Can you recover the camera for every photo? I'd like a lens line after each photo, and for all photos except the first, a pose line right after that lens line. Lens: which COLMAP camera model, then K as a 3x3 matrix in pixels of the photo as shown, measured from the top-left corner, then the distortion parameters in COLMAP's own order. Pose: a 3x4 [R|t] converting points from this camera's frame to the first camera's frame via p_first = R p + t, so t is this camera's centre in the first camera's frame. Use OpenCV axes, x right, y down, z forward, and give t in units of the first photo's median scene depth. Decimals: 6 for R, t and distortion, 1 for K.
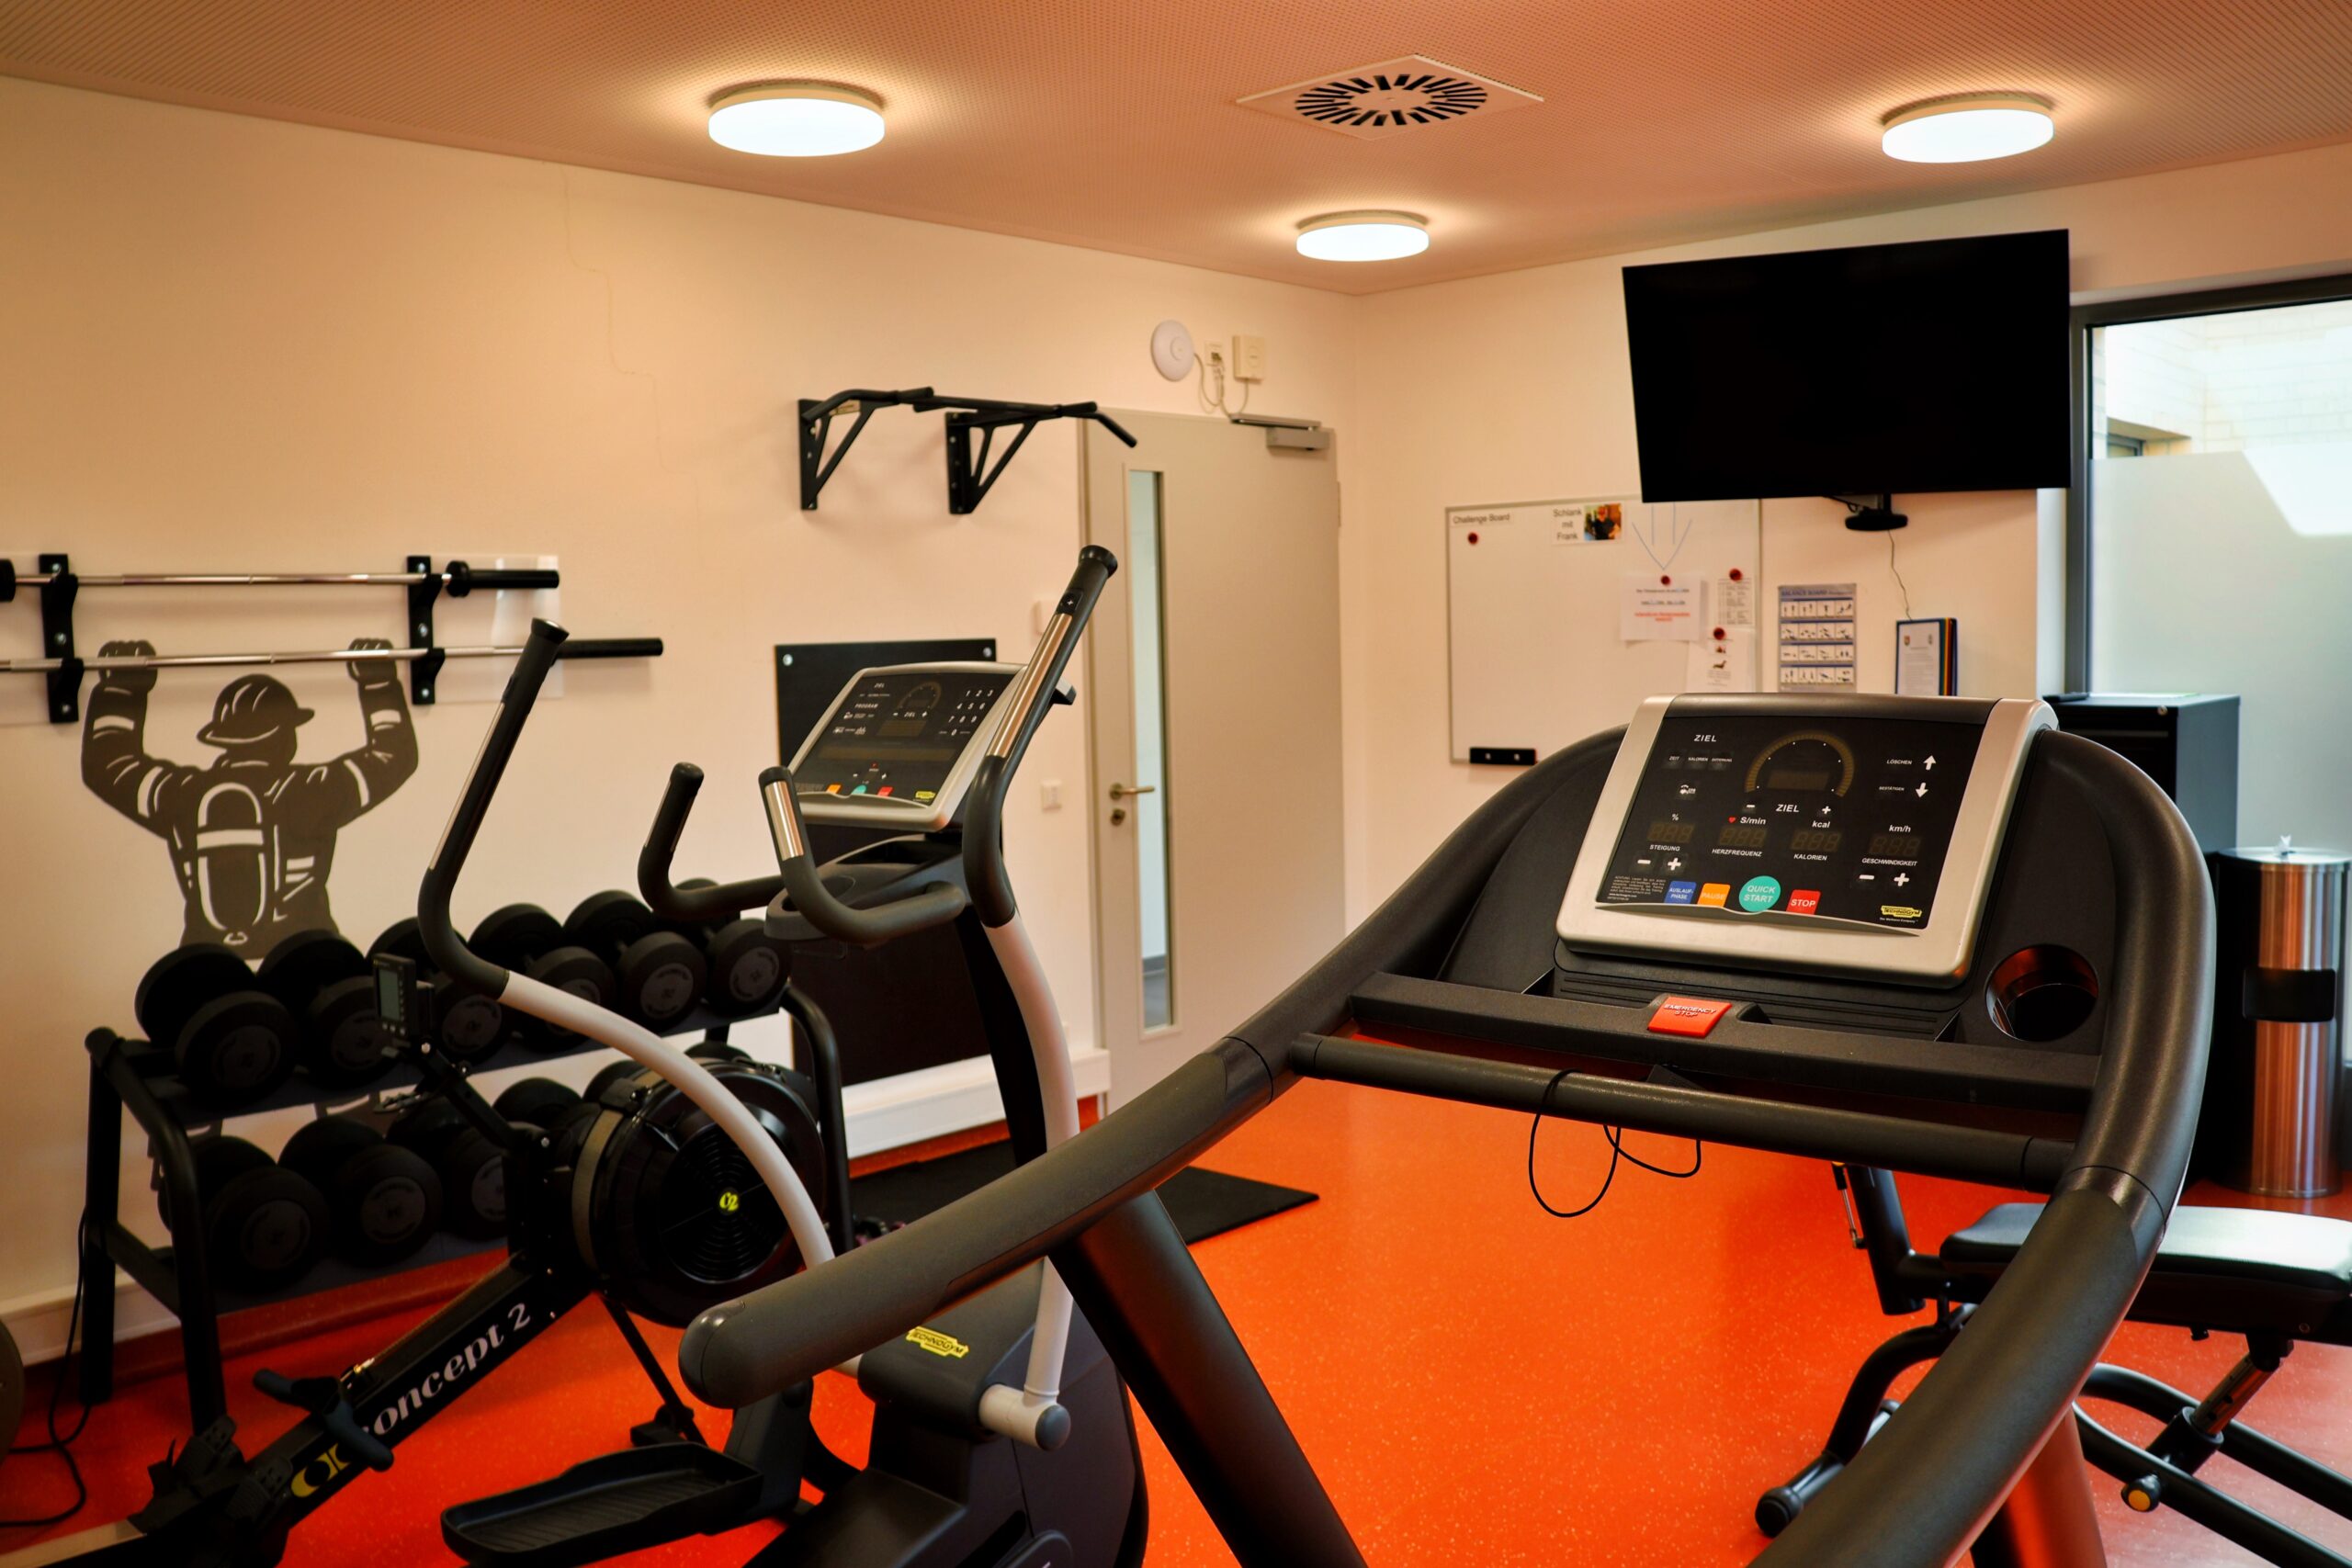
lens RADIAL K [[1995.9, 0, 1183.0], [0, 1995.9, 792.5], [0, 0, 1]] dist [-0.141513, 0.120376]
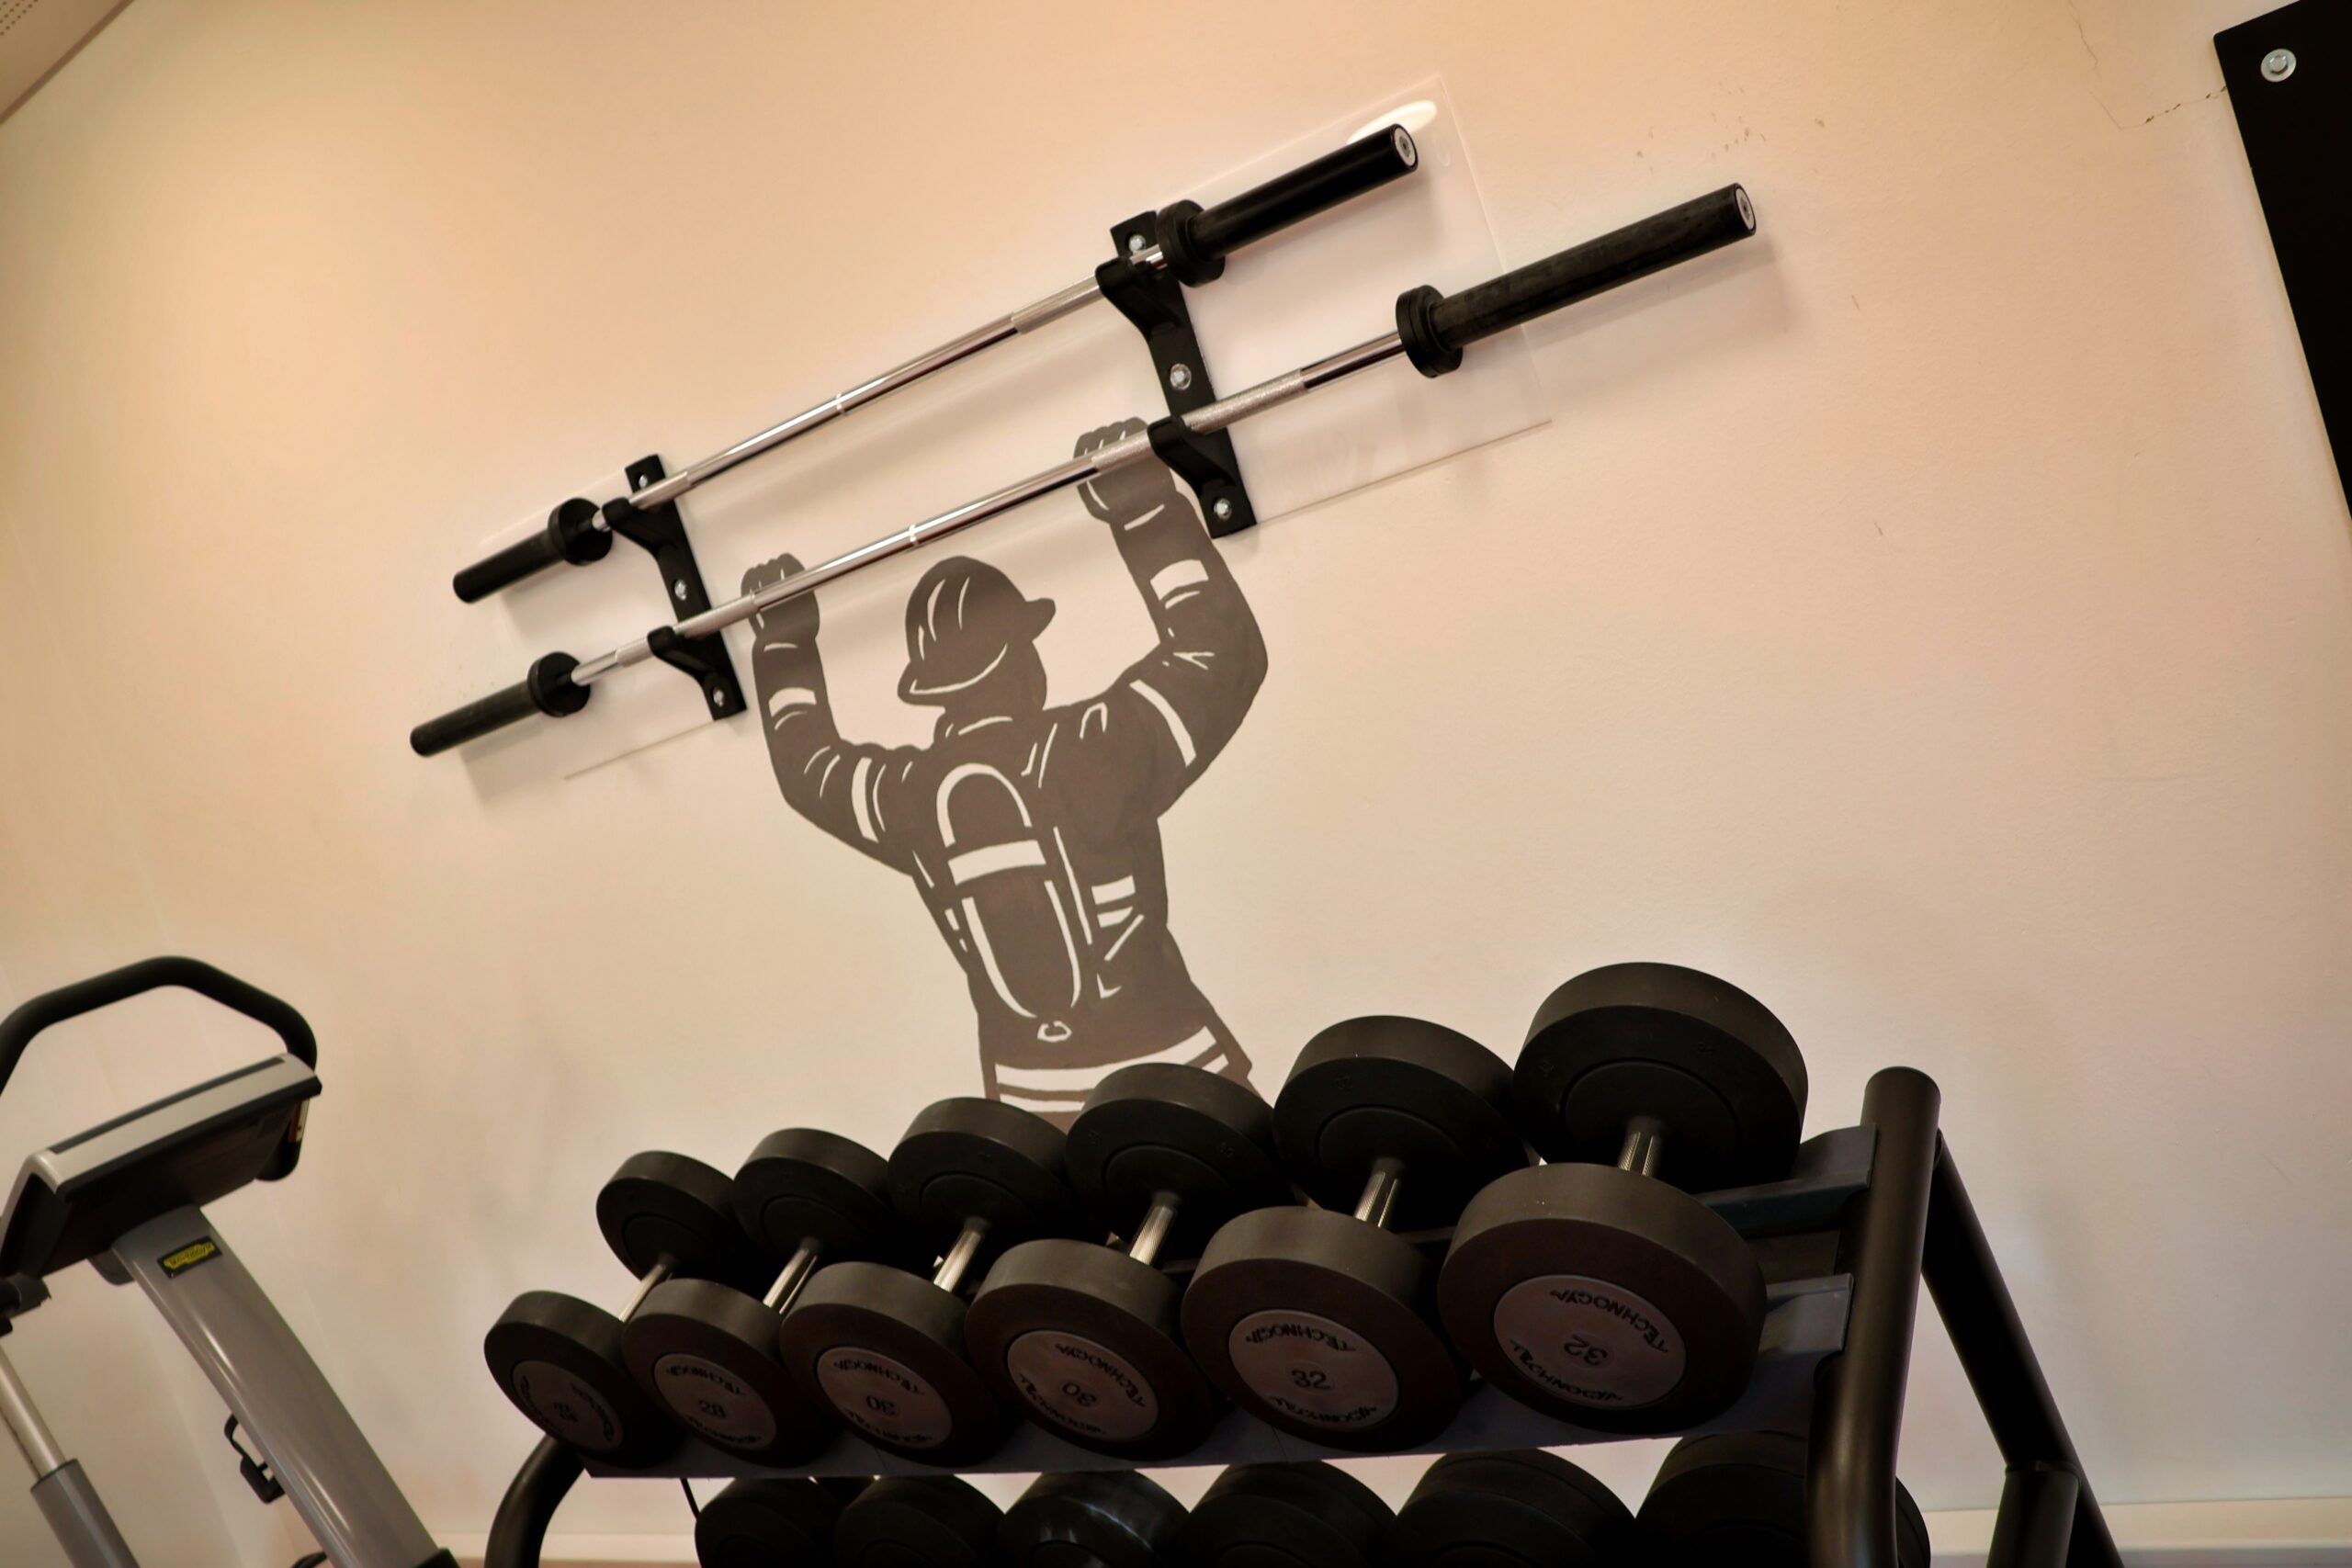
lens RADIAL K [[1995.9, 0, 1186.8], [0, 1995.9, 799.2], [0, 0, 1]] dist [-0.141513, 0.120376]
pose [[0.181845, 0.057186, -0.981663, 0.064866], [0.240809, 0.965320, 0.100841, -0.033512], [0.953385, -0.254731, 0.161768, 0.878379]]
